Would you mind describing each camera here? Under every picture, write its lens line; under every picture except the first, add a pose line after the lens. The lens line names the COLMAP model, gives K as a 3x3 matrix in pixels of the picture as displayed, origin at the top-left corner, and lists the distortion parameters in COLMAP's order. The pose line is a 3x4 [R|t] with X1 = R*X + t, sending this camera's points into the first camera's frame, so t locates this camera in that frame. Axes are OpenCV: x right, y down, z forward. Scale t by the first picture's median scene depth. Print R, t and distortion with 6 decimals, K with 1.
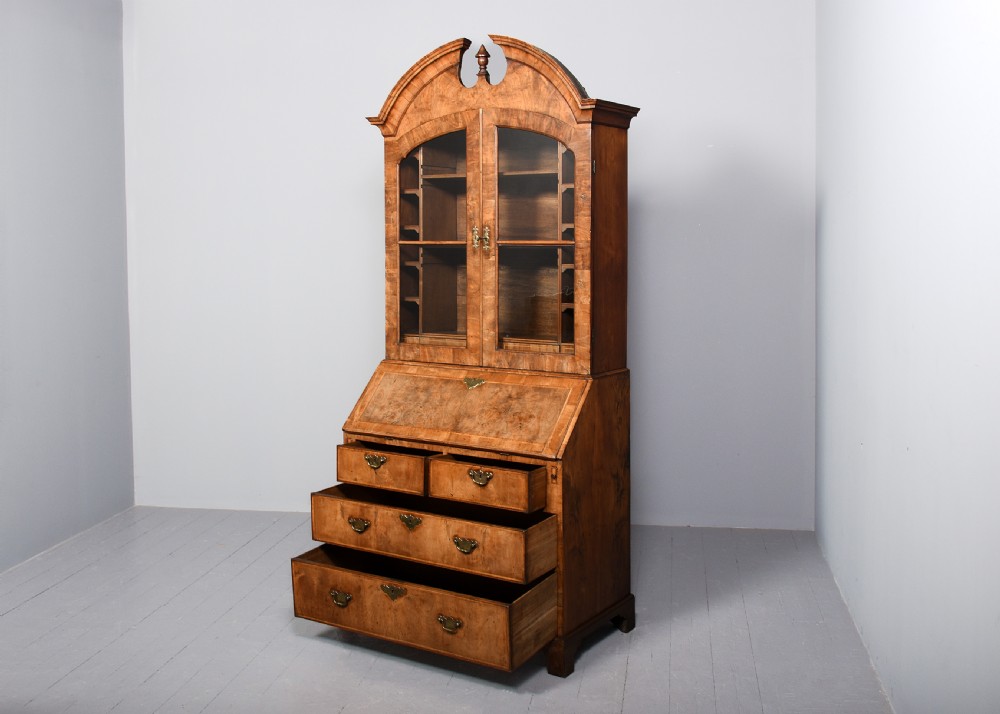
lens RADIAL K [[1048.9, 0, 497.2], [0, 1048.9, 282.5], [0, 0, 1]] dist [-0.063009, 0.011882]
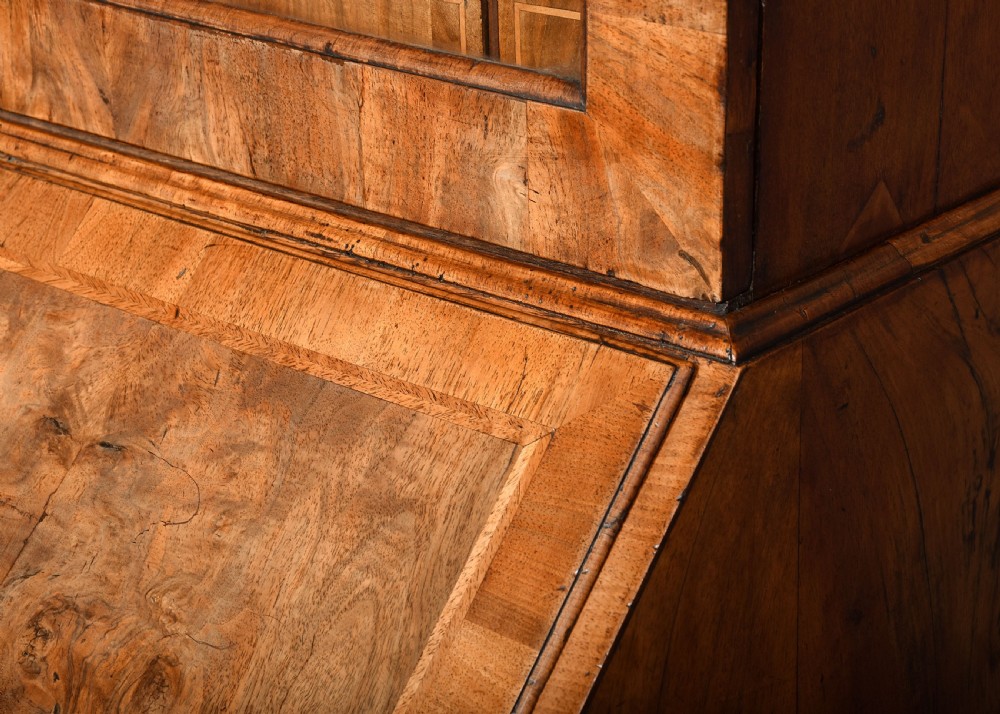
lens RADIAL K [[2007.9, 0, 558.3], [0, 2007.9, 356.5], [0, 0, 1]] dist [0.313985, 0.325973]
pose [[0.990549, 0.035040, -0.132610, 0.097617], [0.014052, 0.935805, 0.352239, 0.023564], [0.136439, -0.350773, 0.926468, 0.805784]]
